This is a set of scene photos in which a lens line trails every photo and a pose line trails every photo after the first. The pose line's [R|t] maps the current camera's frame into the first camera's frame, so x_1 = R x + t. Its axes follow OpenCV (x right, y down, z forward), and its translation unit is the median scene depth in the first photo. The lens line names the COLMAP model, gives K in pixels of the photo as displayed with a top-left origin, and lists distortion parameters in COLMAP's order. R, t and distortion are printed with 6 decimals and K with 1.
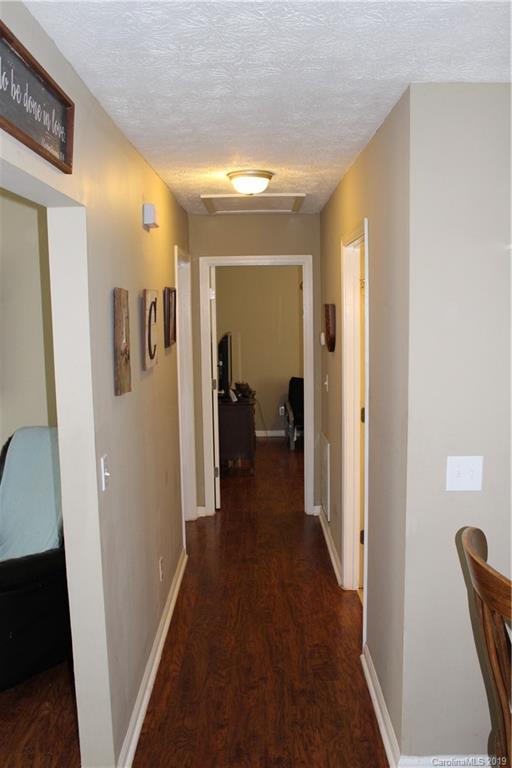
lens RADIAL K [[682.1, 0, 256.0], [0, 682.1, 384.0], [0, 0, 1]] dist [-0.152909, 0.128651]
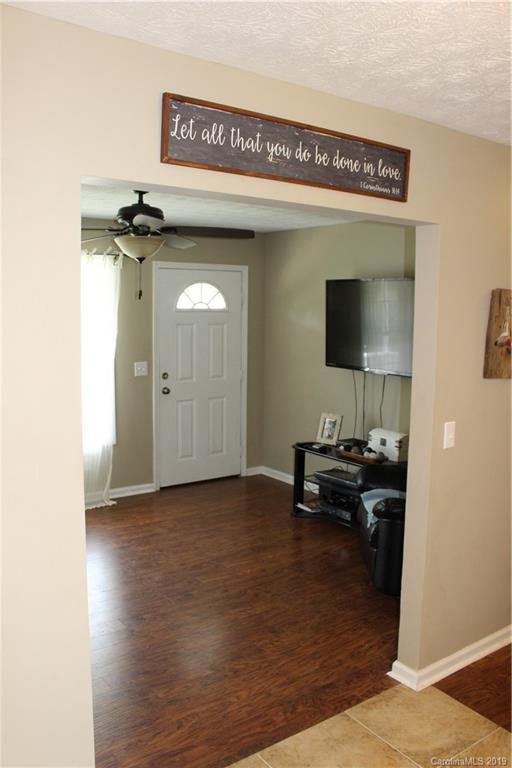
lens RADIAL K [[644.6, 0, 256.0], [0, 644.6, 384.0], [0, 0, 1]] dist [-0.172611, 0.165952]
pose [[0.594071, 0.117656, -0.795762, 0.607486], [-0.112778, 0.991657, 0.062426, 0.003767], [0.796468, 0.052659, 0.602384, 0.008569]]
